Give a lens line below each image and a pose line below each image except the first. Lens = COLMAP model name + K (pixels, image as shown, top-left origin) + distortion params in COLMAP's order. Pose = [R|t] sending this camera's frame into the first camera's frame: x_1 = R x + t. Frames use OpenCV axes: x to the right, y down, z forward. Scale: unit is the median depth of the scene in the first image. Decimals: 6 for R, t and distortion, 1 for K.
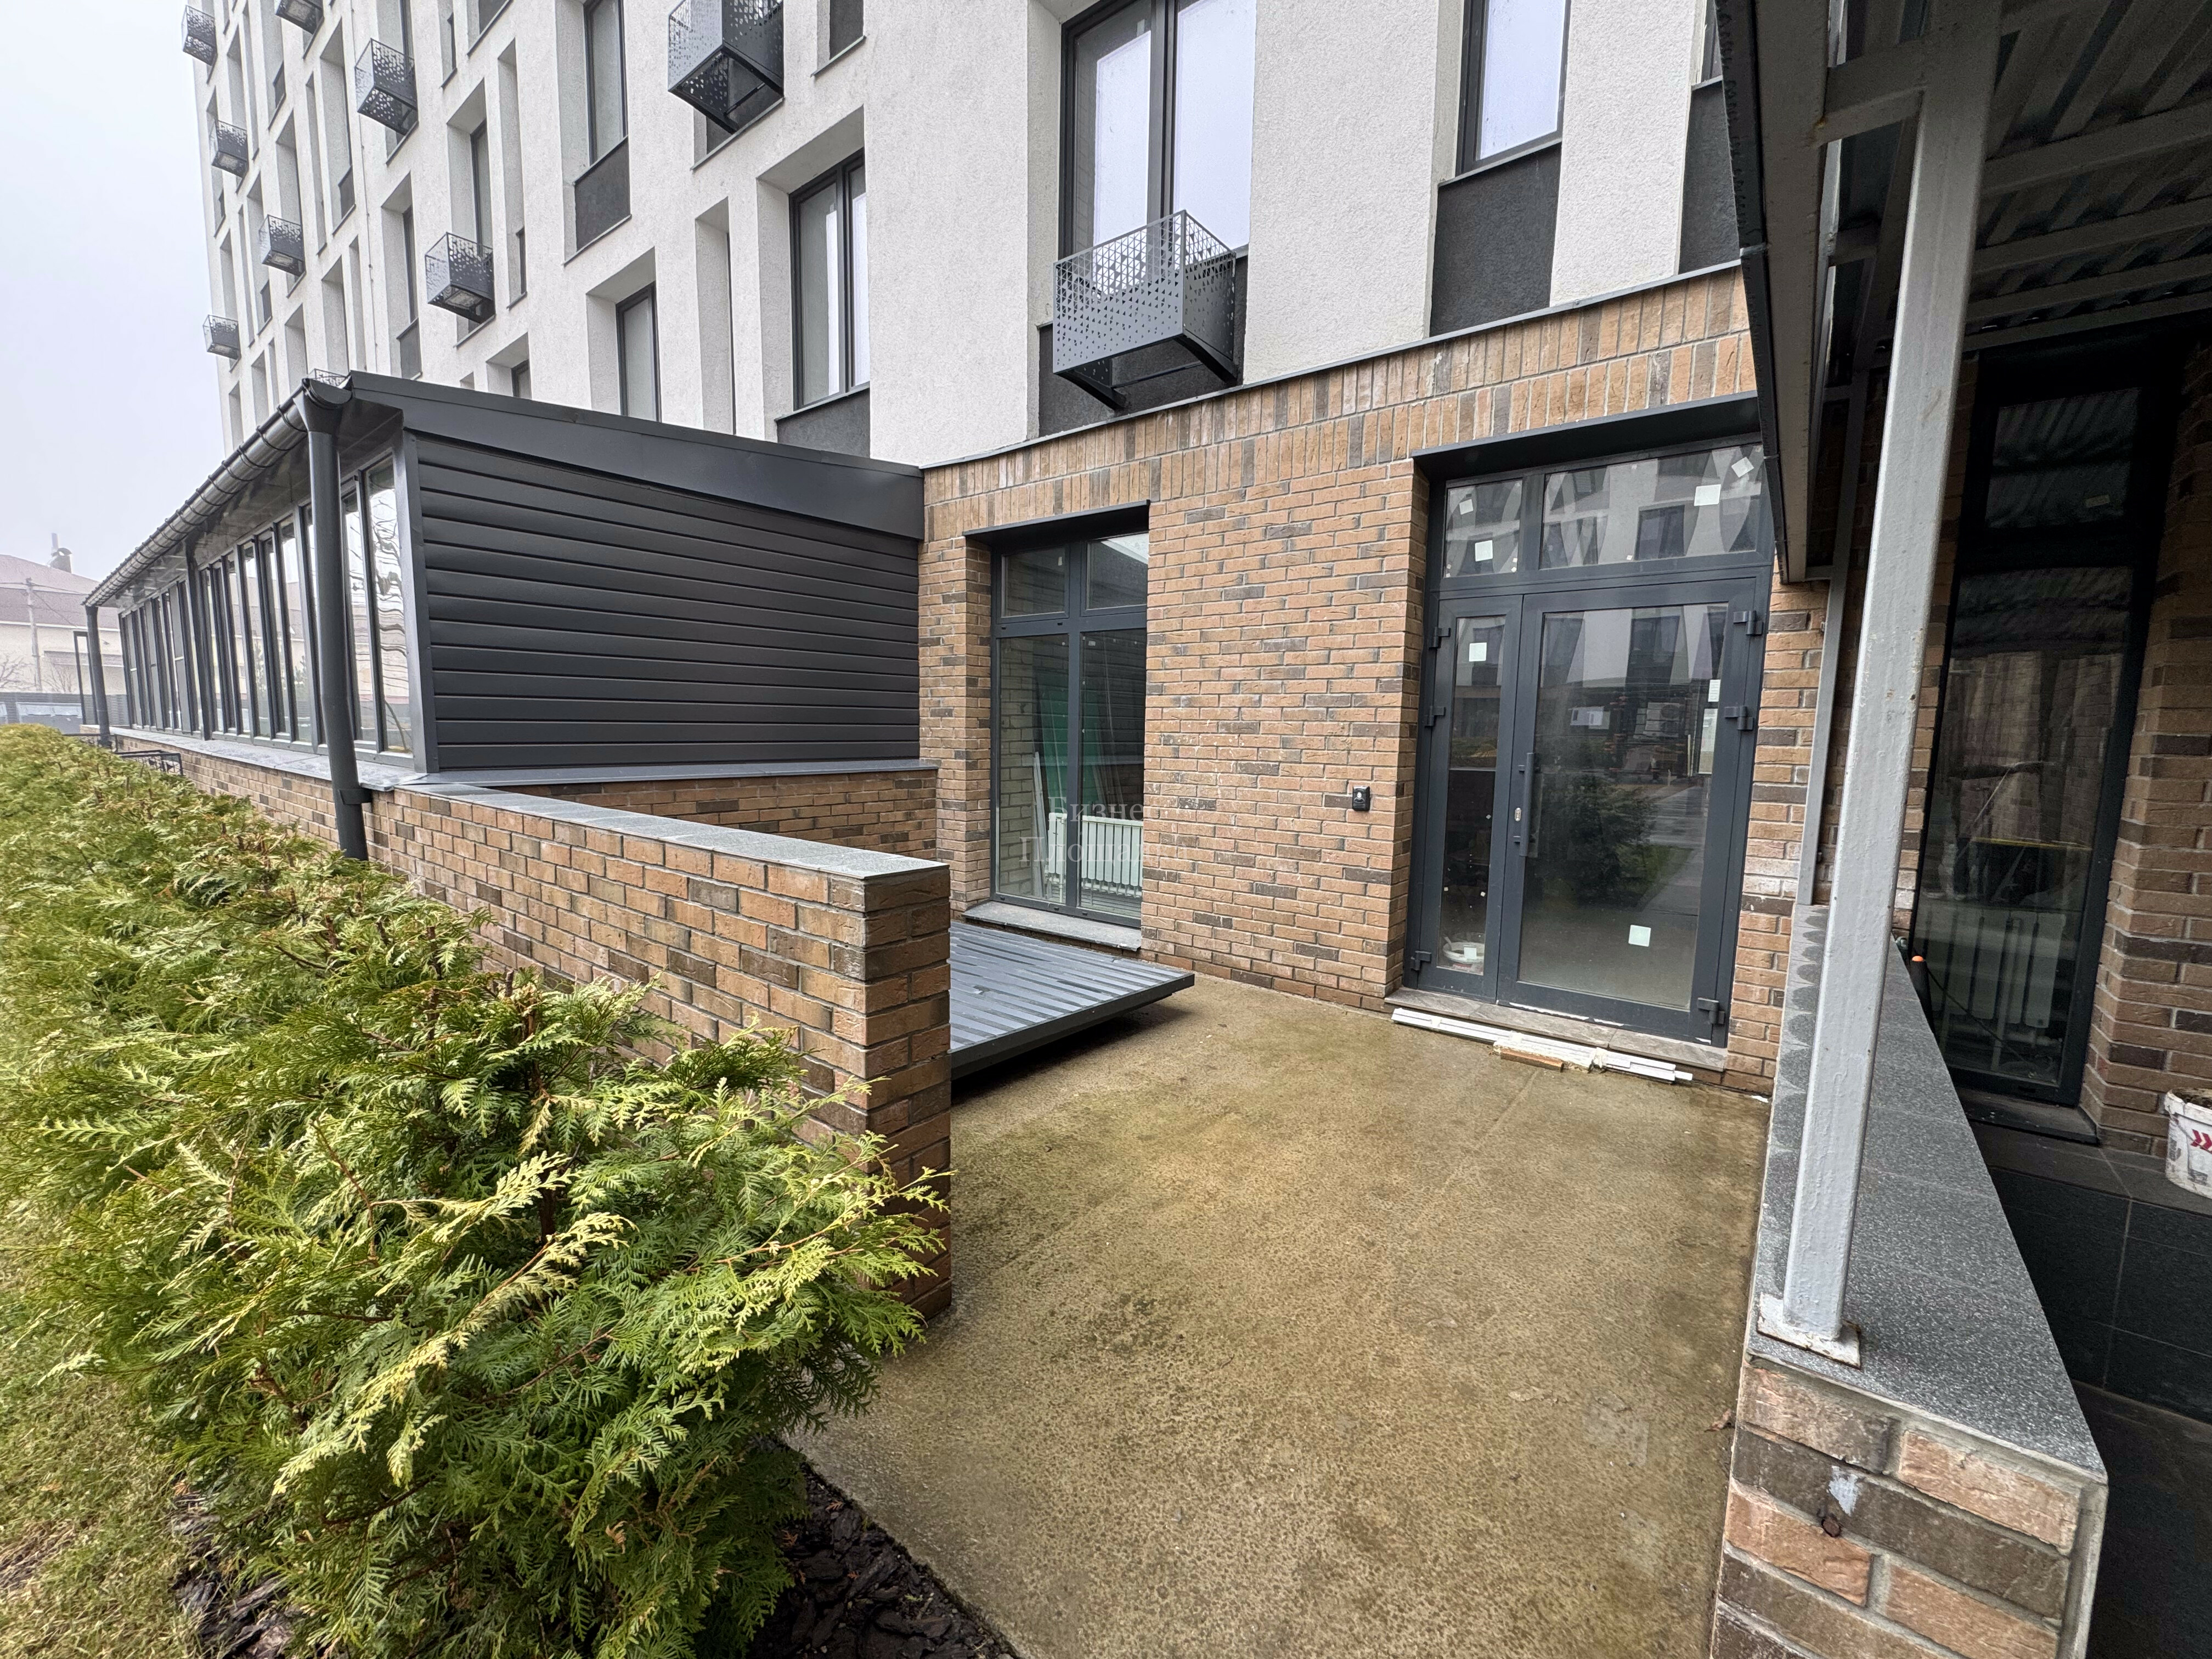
lens RADIAL K [[878.4, 0, 1102.4], [0, 878.4, 818.9], [0, 0, 1]] dist [-0.002116, 0.000081]
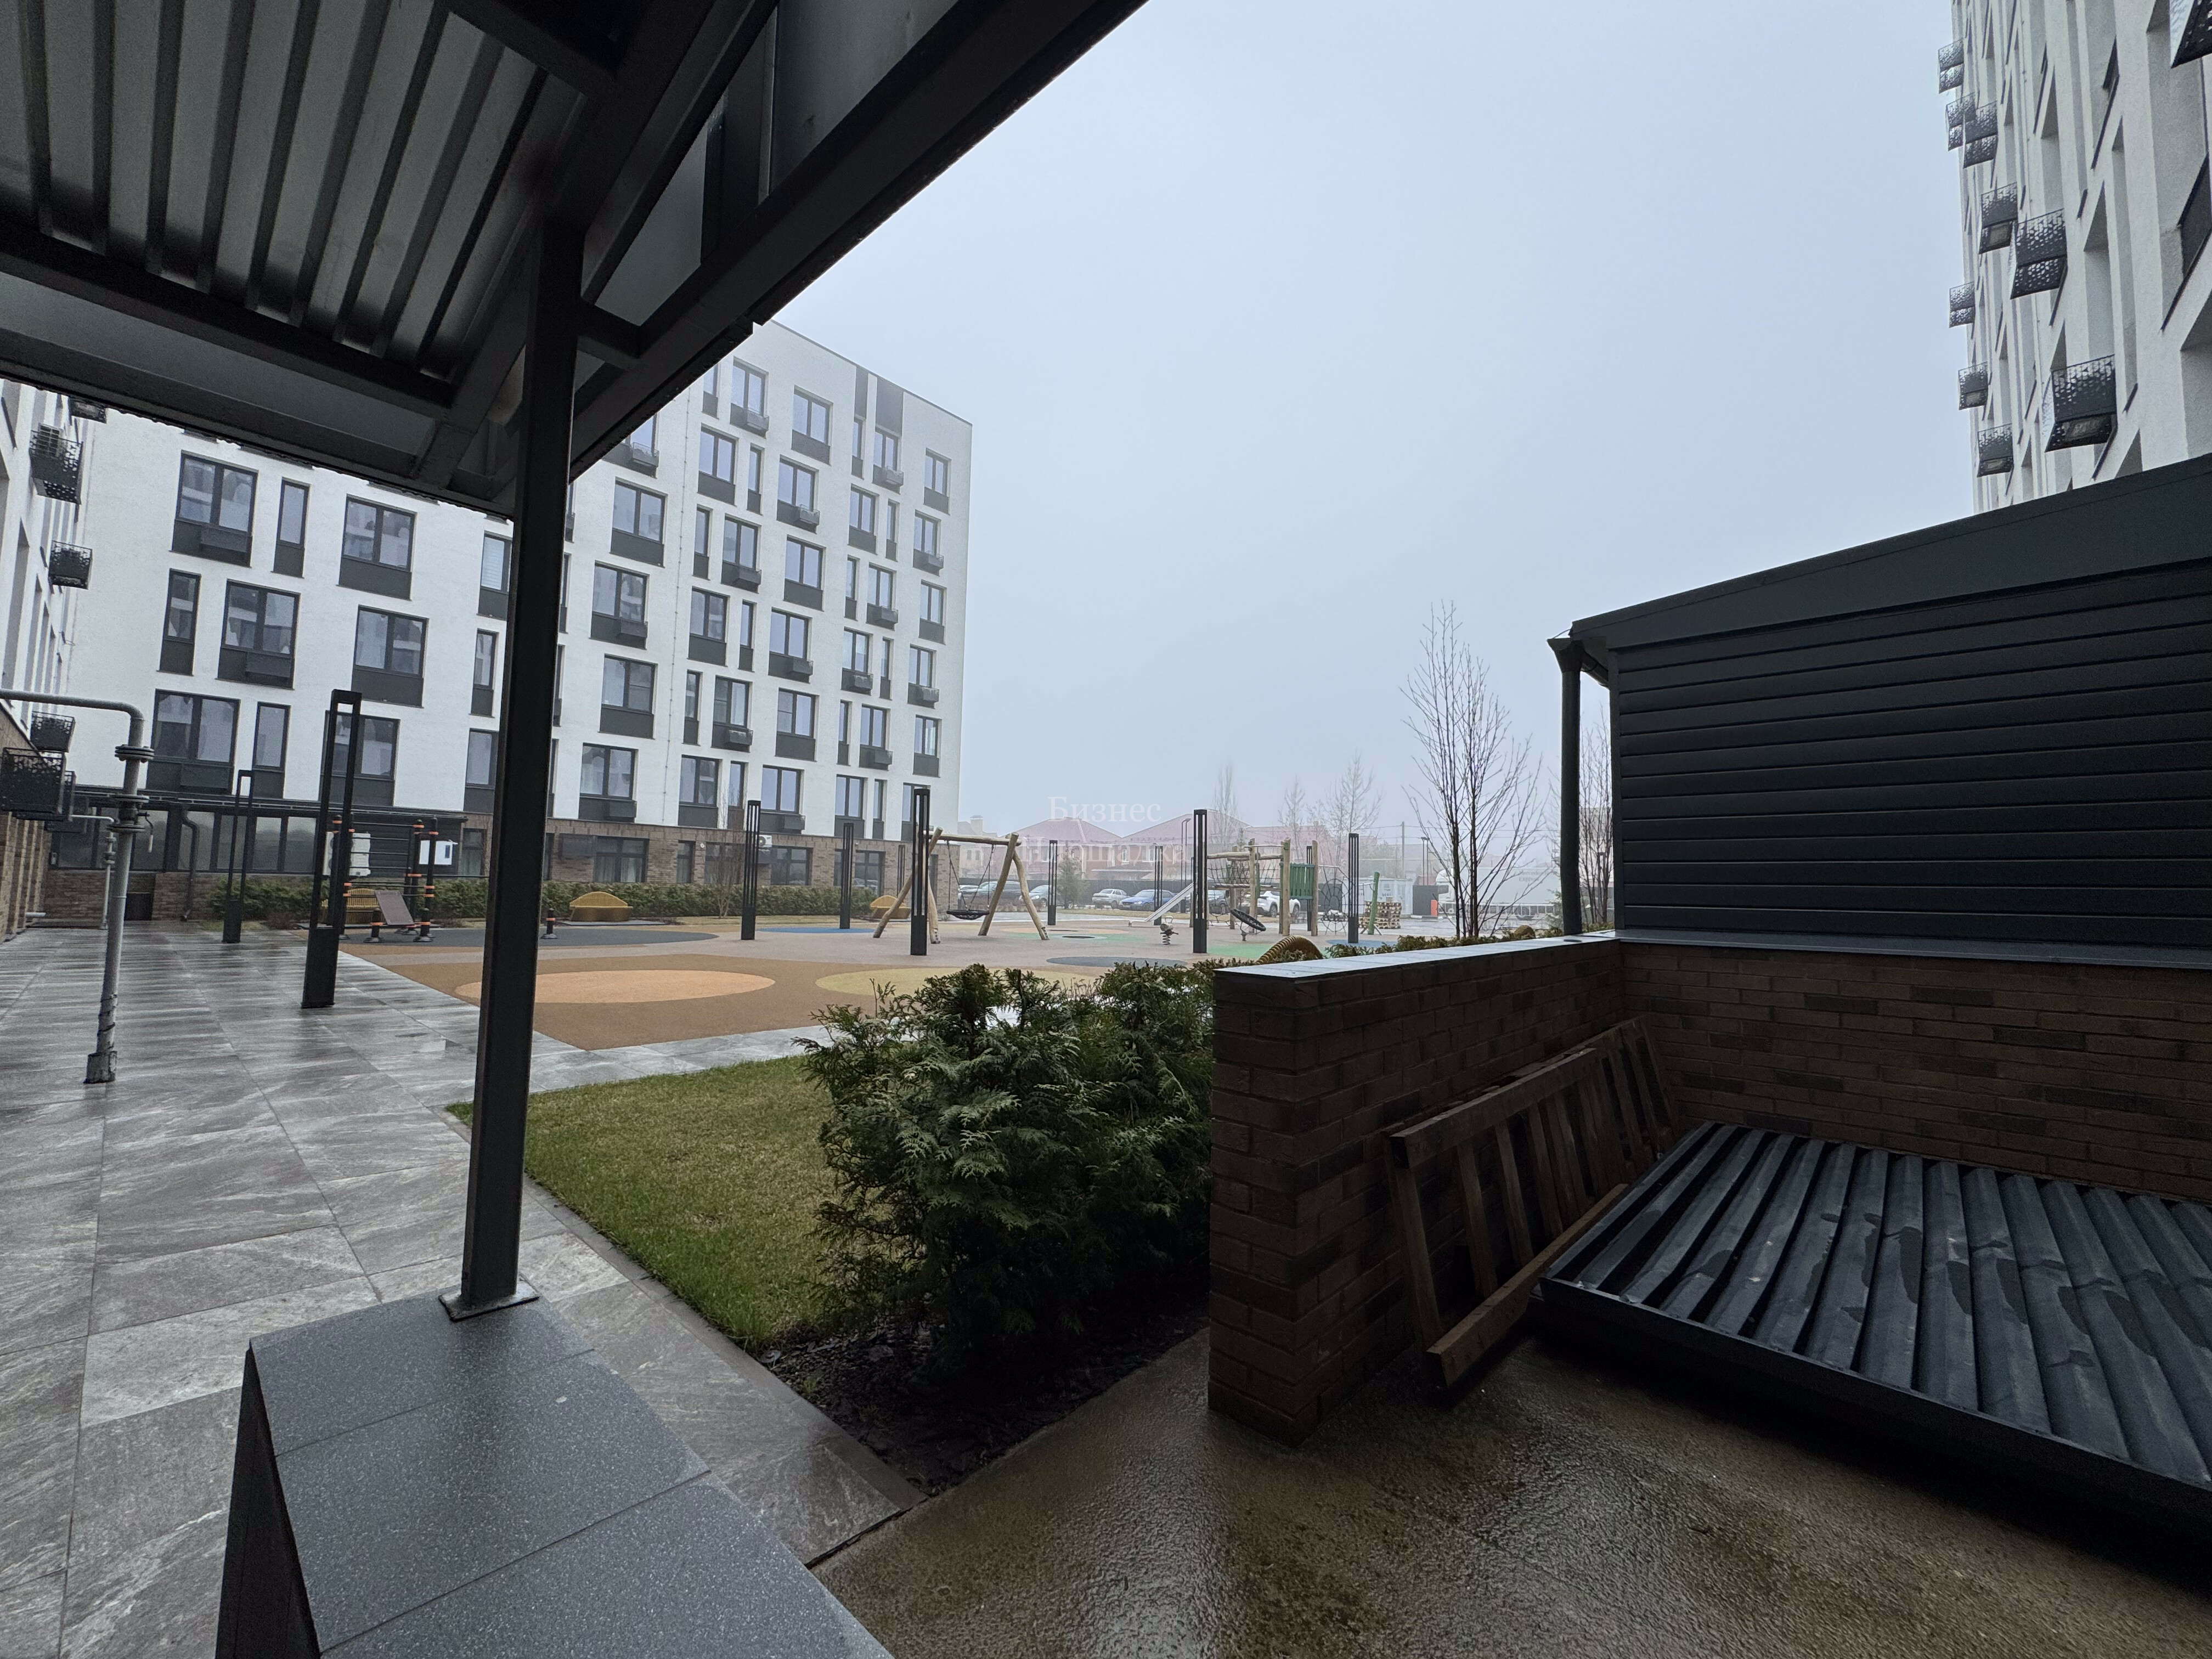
lens RADIAL K [[878.4, 0, 1099.6], [0, 878.4, 818.5], [0, 0, 1]] dist [-0.002116, 0.000081]
pose [[-0.065618, -0.092812, -0.993519, 0.333837], [-0.142903, 0.986276, -0.082697, 0.003339], [0.987559, 0.136551, -0.077981, 0.317389]]
